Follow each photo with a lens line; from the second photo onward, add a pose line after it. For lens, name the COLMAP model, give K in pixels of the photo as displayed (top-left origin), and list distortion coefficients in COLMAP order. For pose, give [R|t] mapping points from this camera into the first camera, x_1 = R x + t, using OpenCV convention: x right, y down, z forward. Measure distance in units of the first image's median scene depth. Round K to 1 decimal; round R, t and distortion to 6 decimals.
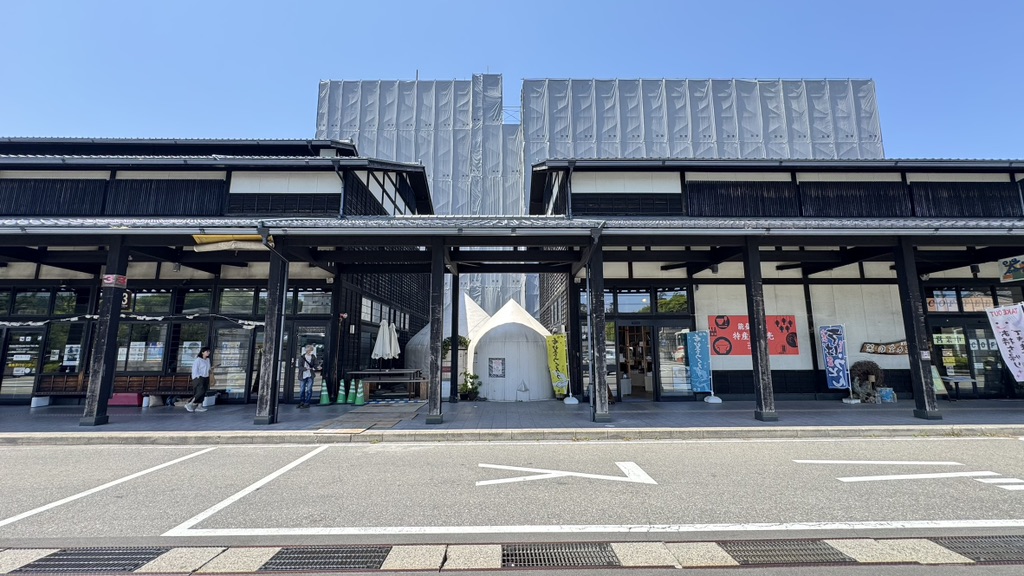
lens RADIAL K [[487.7, 0, 510.4], [0, 487.7, 265.4], [0, 0, 1]] dist [-0.002049, -0.000328]
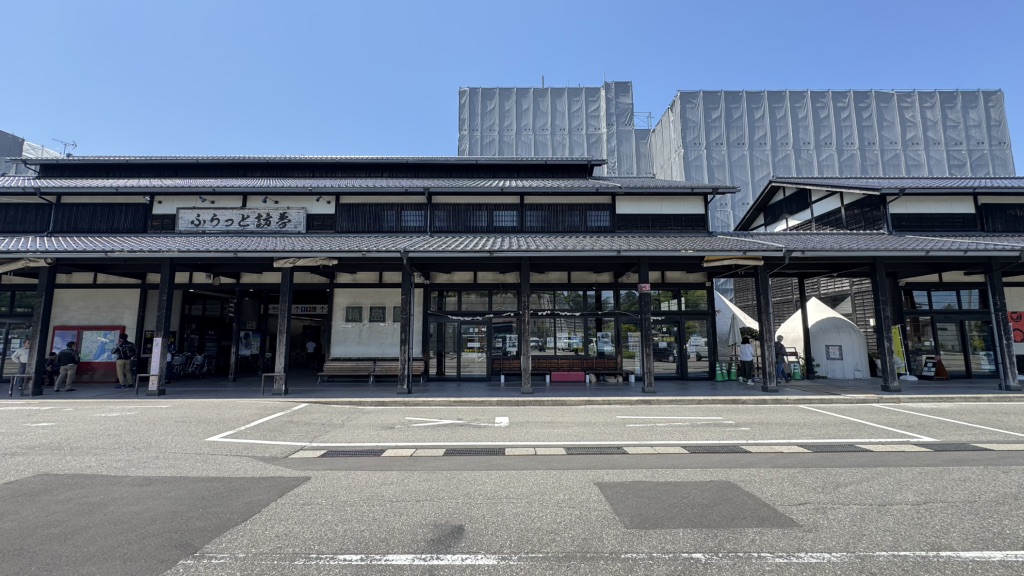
lens RADIAL K [[470.8, 0, 566.5], [0, 470.8, 272.7], [0, 0, 1]] dist [0.000634, 0.000109]
pose [[0.999988, -0.000517, -0.004943, -0.222773], [0.000688, 0.999395, 0.034785, -0.012587], [0.004922, -0.034788, 0.999383, -0.068254]]
